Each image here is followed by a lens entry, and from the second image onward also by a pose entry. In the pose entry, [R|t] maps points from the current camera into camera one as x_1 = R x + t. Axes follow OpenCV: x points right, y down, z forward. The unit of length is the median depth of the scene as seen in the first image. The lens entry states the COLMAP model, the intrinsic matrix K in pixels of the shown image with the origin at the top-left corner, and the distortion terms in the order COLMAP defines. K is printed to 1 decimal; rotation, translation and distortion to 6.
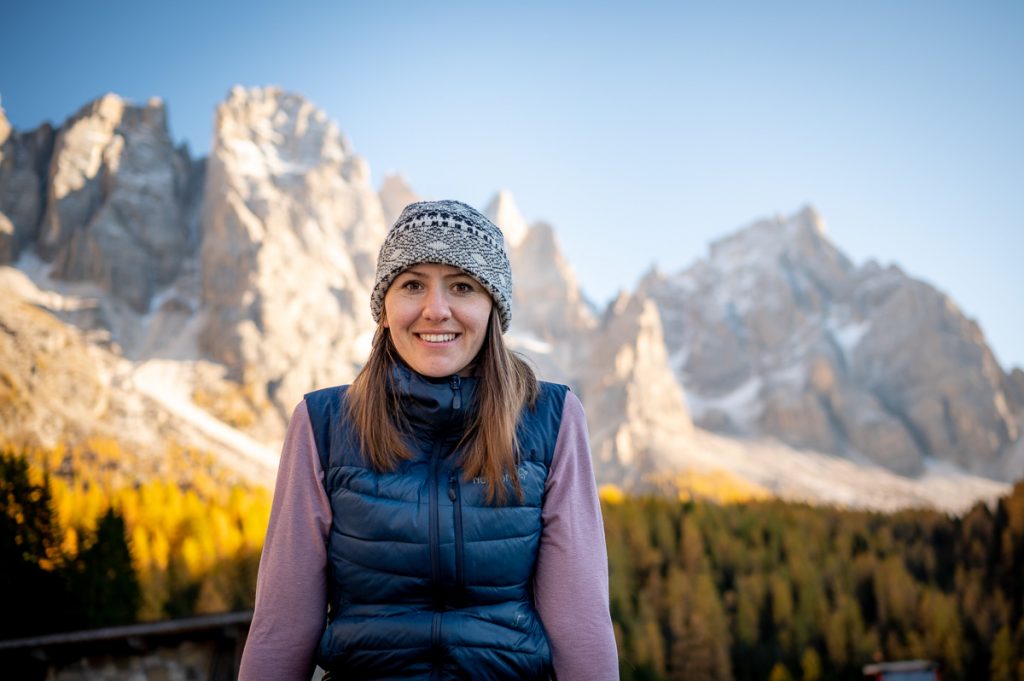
lens RADIAL K [[1066.7, 0, 552.3], [0, 1066.7, 327.1], [0, 0, 1]] dist [-0.021105, 0.000000]
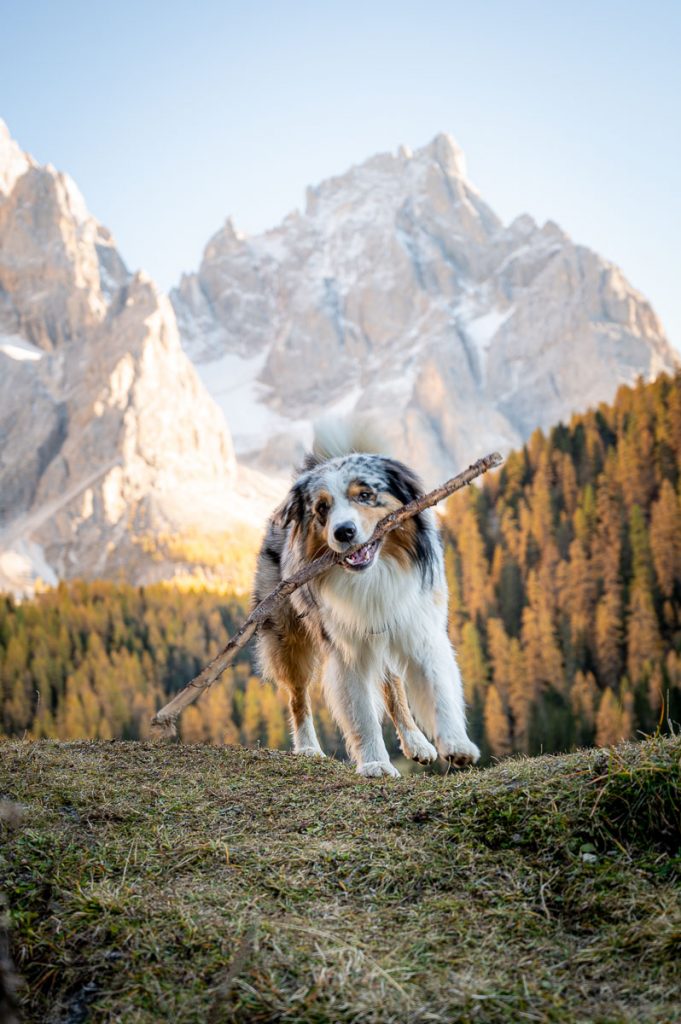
lens RADIAL K [[1618.6, 0, 361.7], [0, 1618.6, 527.7], [0, 0, 1]] dist [0.008546, 0.000000]
pose [[0.993821, -0.028283, 0.107333, 0.072803], [0.012287, 0.989080, 0.146865, -0.018901], [-0.110315, -0.144639, 0.983316, -0.077551]]
